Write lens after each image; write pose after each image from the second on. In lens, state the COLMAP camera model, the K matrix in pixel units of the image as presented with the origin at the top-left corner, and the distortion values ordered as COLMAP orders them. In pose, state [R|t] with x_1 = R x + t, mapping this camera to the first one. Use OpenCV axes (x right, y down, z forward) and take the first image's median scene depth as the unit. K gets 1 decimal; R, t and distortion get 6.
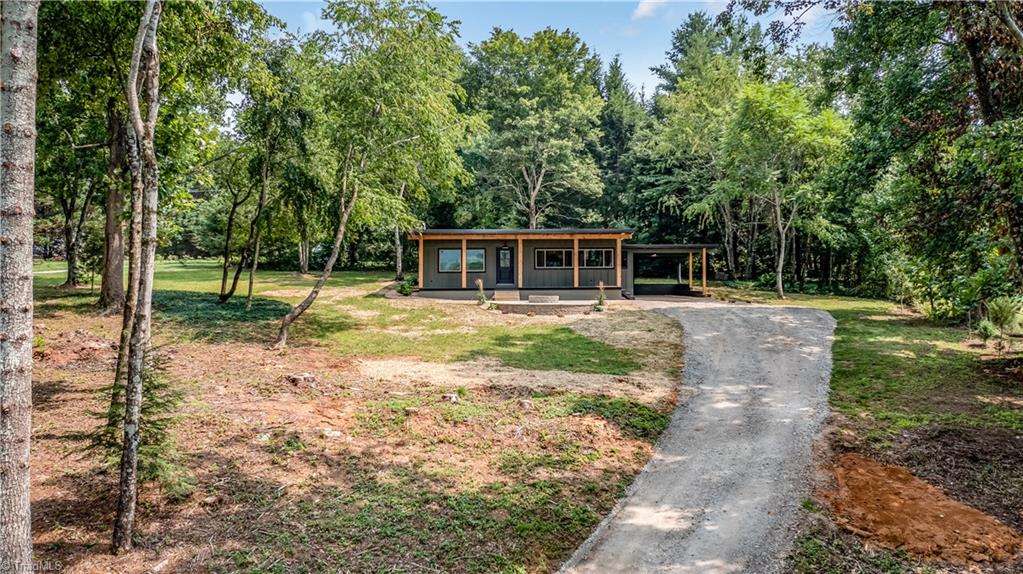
lens RADIAL K [[813.4, 0, 513.7], [0, 813.4, 284.1], [0, 0, 1]] dist [-0.003920, 0.000325]
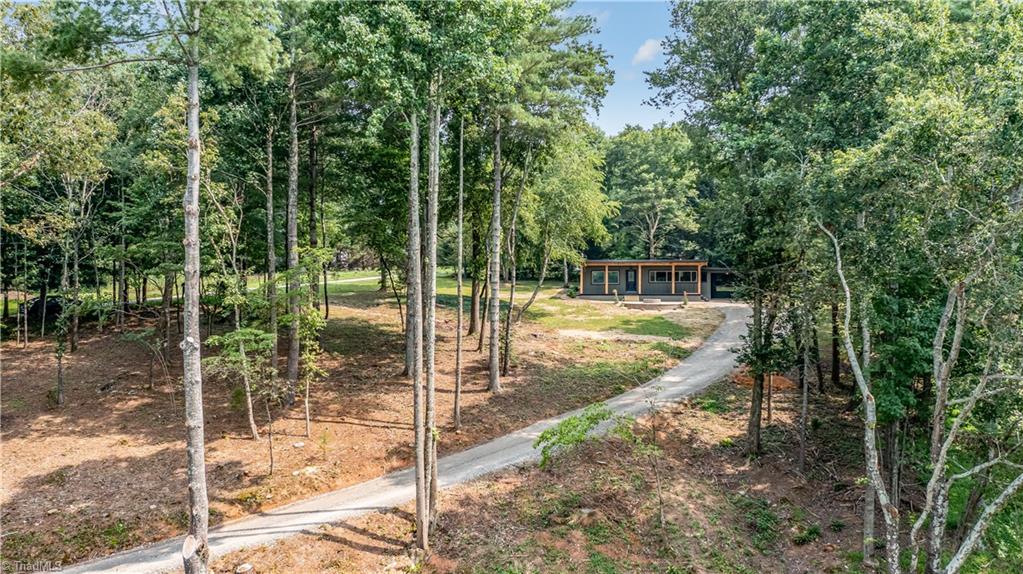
lens RADIAL K [[813.4, 0, 509.2], [0, 813.4, 281.7], [0, 0, 1]] dist [-0.003920, 0.000325]
pose [[0.983620, 0.003398, -0.180224, 0.045830], [-0.003008, 0.999993, 0.002439, -0.024261], [0.180231, -0.001857, 0.983623, -0.721262]]
